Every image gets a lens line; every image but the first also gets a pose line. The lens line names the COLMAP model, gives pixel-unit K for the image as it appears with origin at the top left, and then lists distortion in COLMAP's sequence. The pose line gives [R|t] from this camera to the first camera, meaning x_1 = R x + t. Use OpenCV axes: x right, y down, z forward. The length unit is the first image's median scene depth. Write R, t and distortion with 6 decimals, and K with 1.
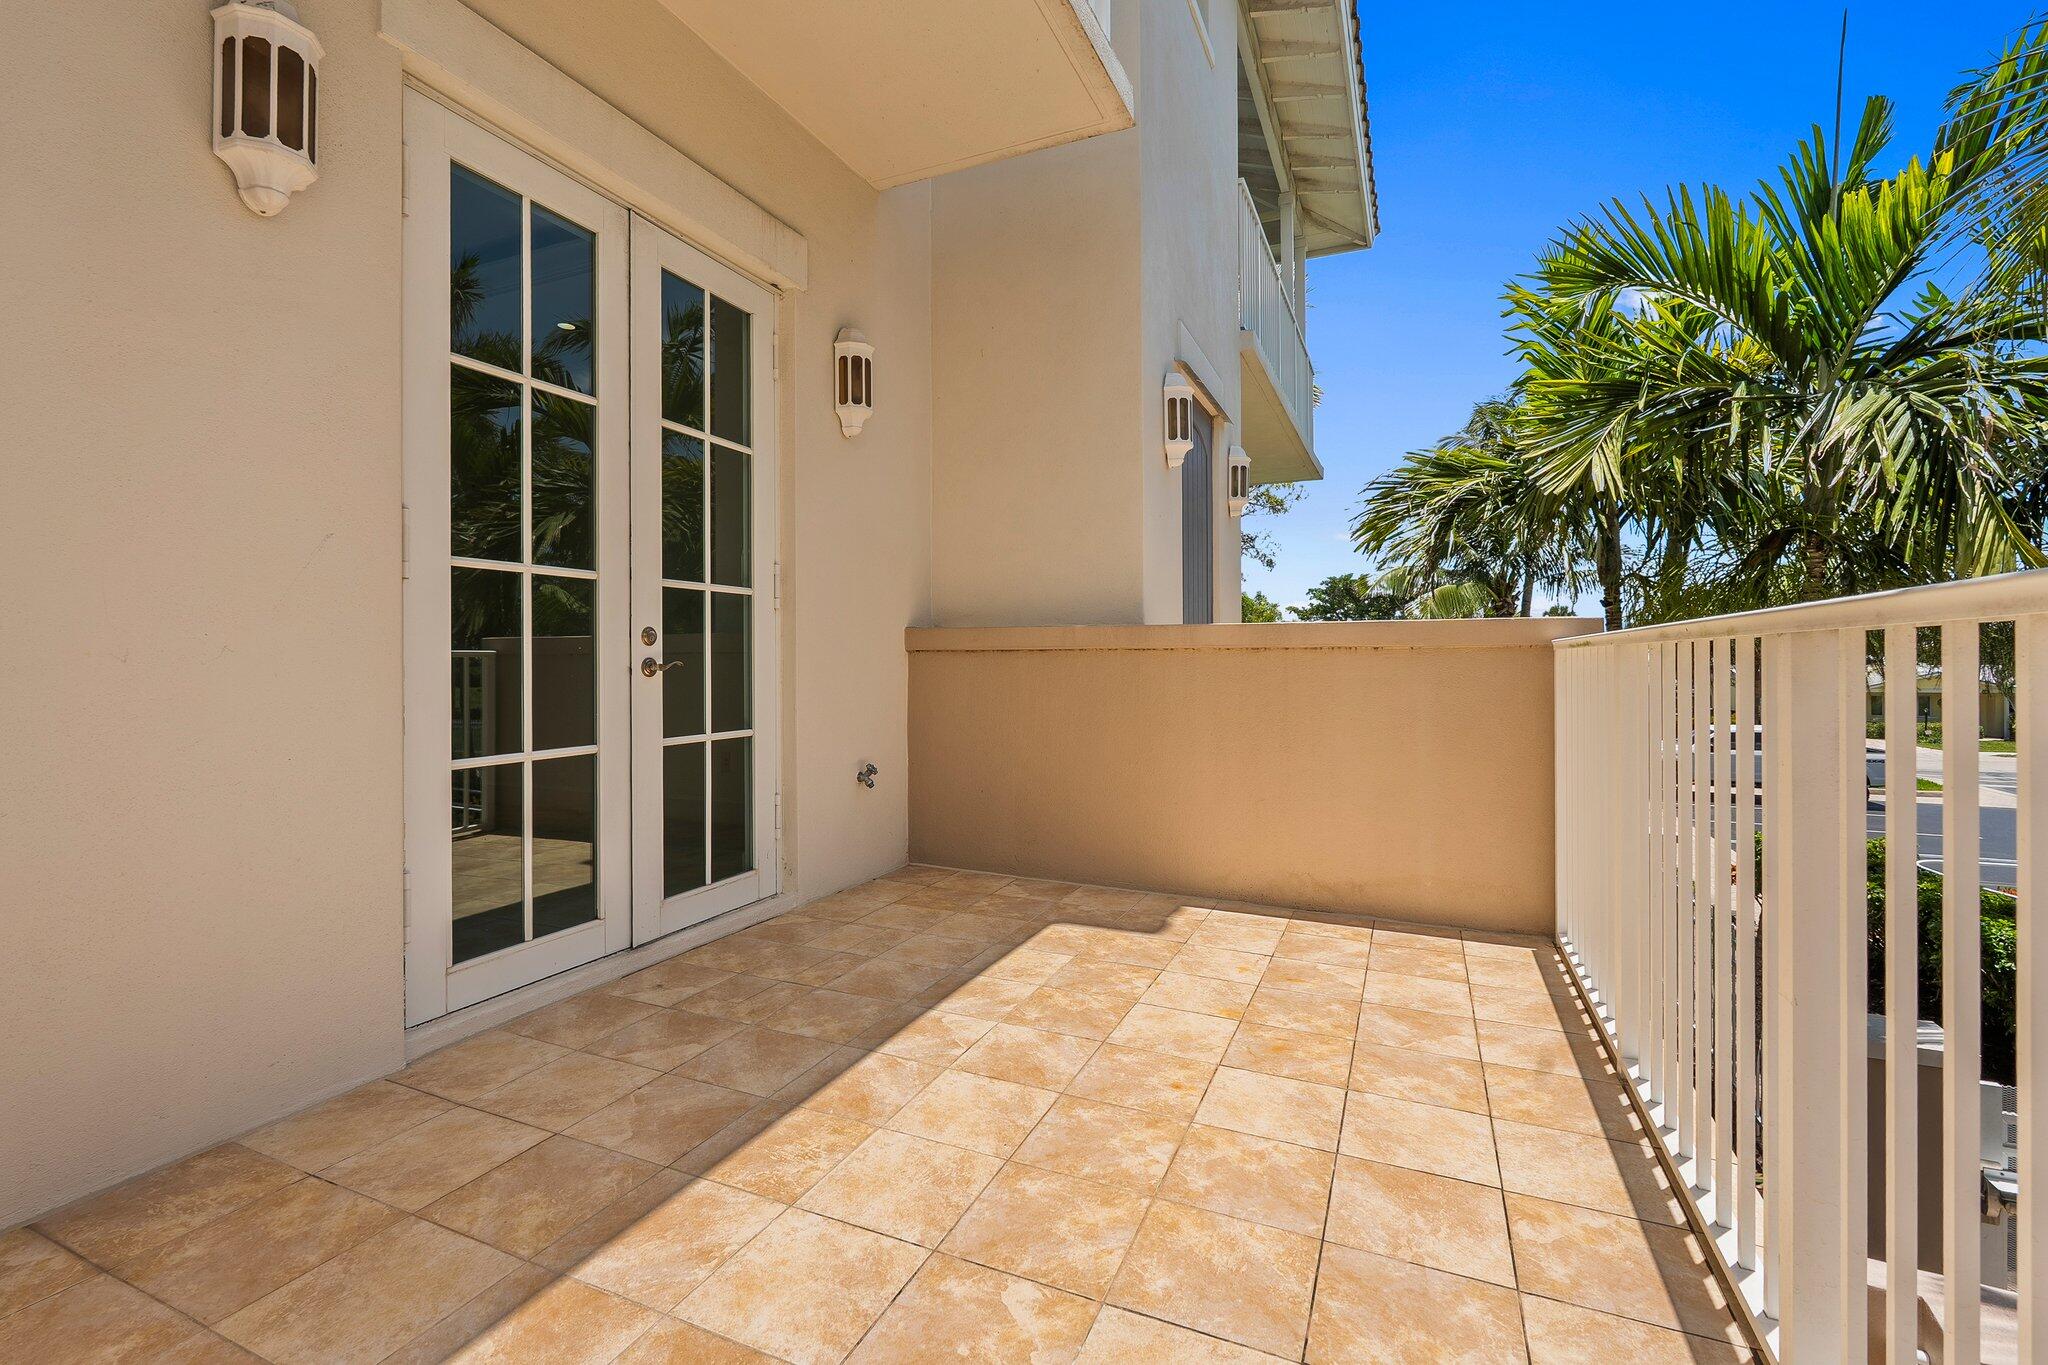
lens RADIAL K [[901.9, 0, 1020.9], [0, 901.9, 657.7], [0, 0, 1]] dist [-0.001238, 0.000286]
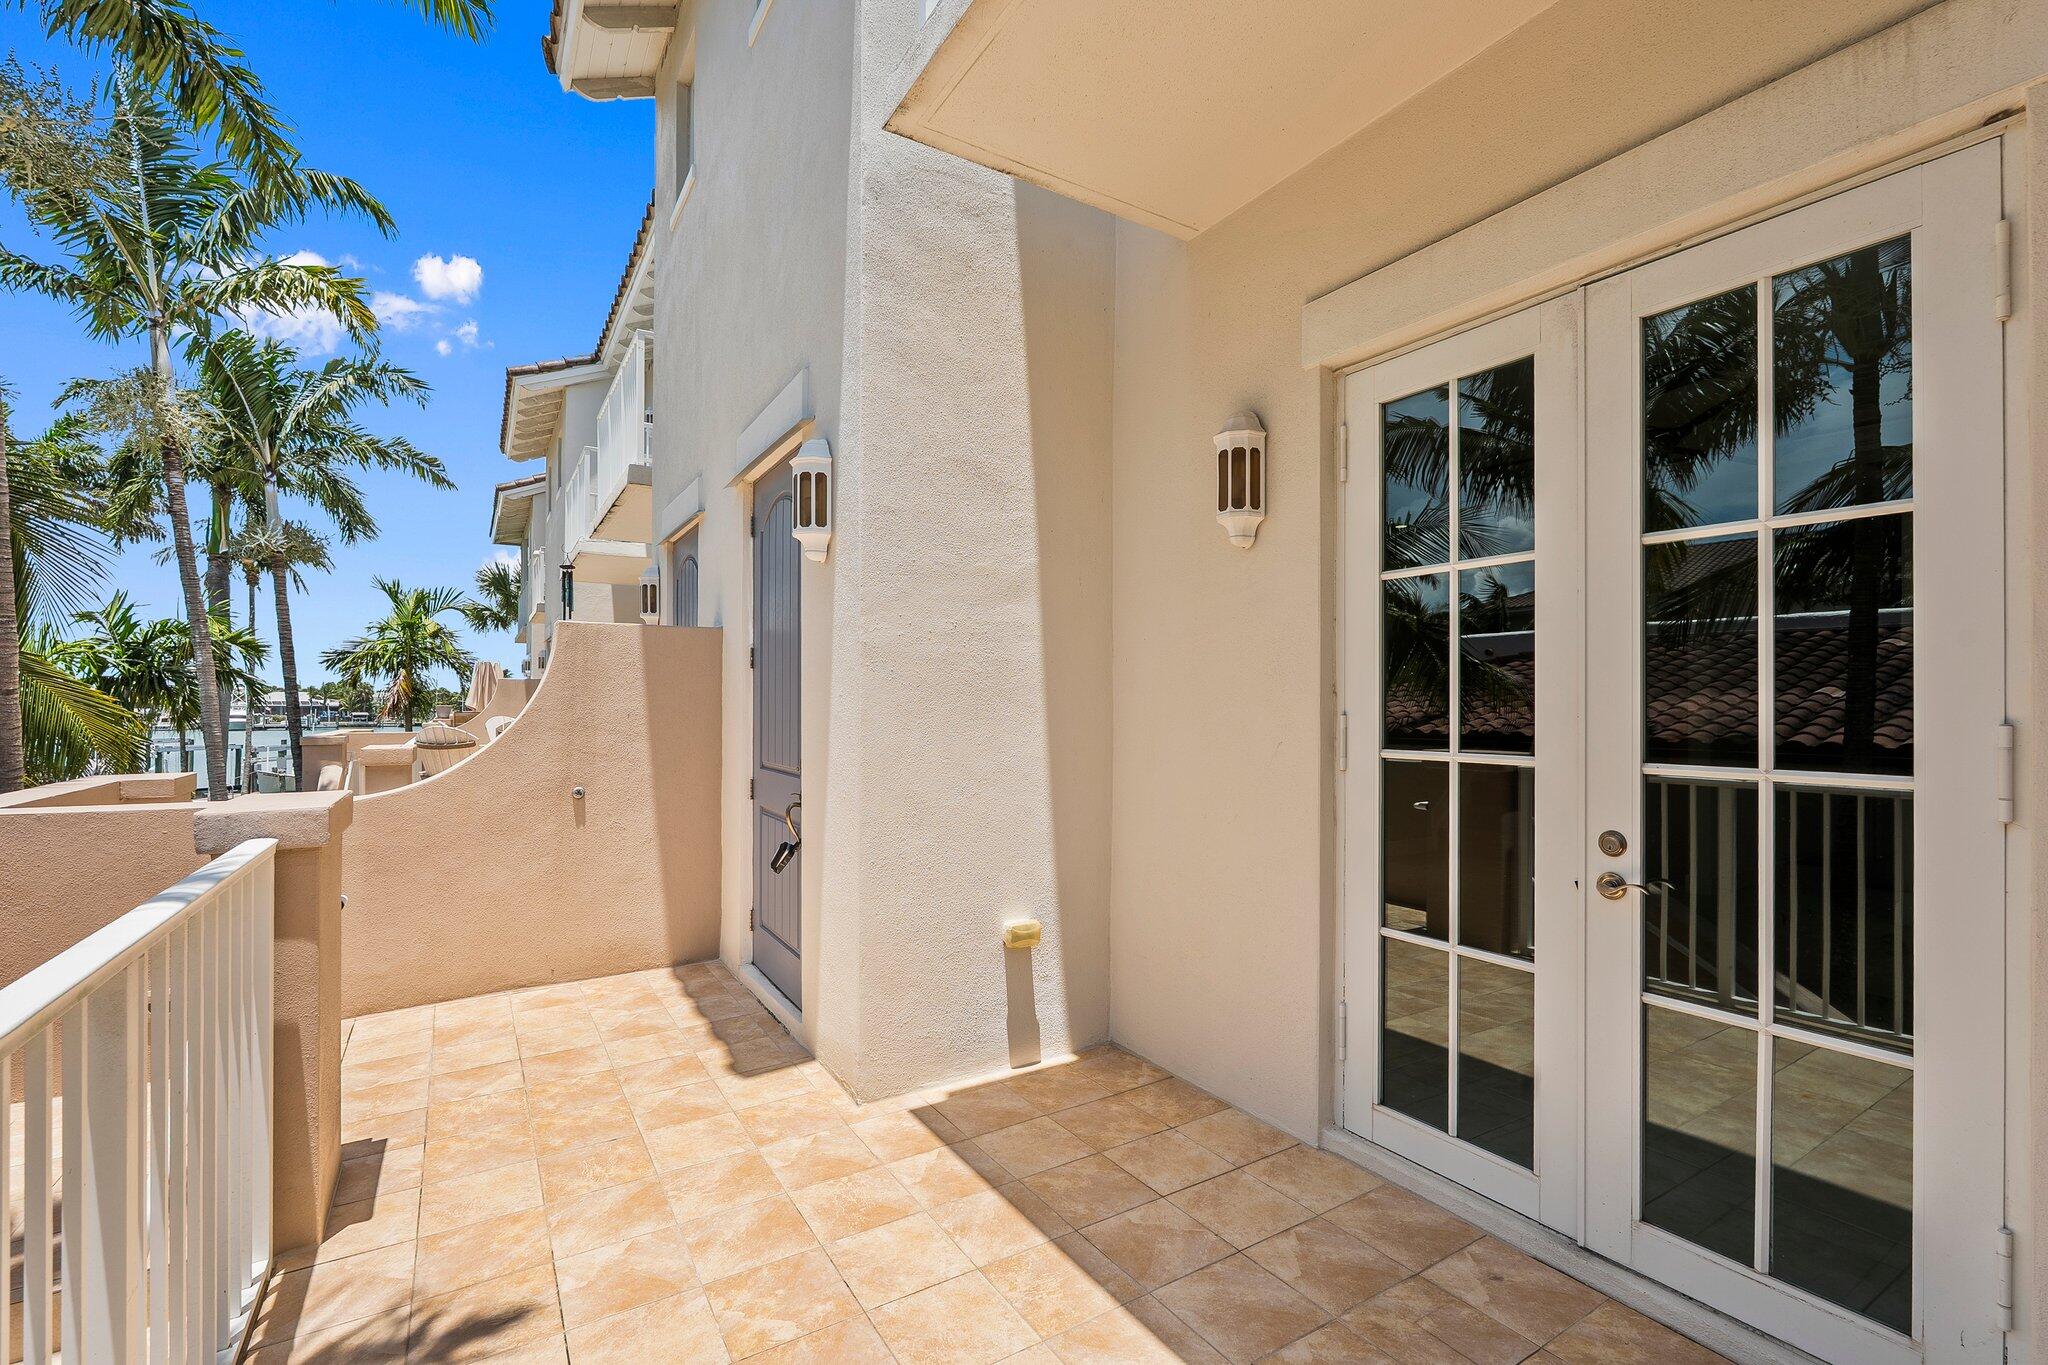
lens RADIAL K [[905.9, 0, 1021.2], [0, 905.9, 704.0], [0, 0, 1]] dist [0.000173, 0.000179]
pose [[-0.568719, 0.000255, -0.822532, 0.579948], [0.000207, 1.000000, 0.000167, -0.170607], [0.822532, -0.000075, -0.568719, 1.275421]]
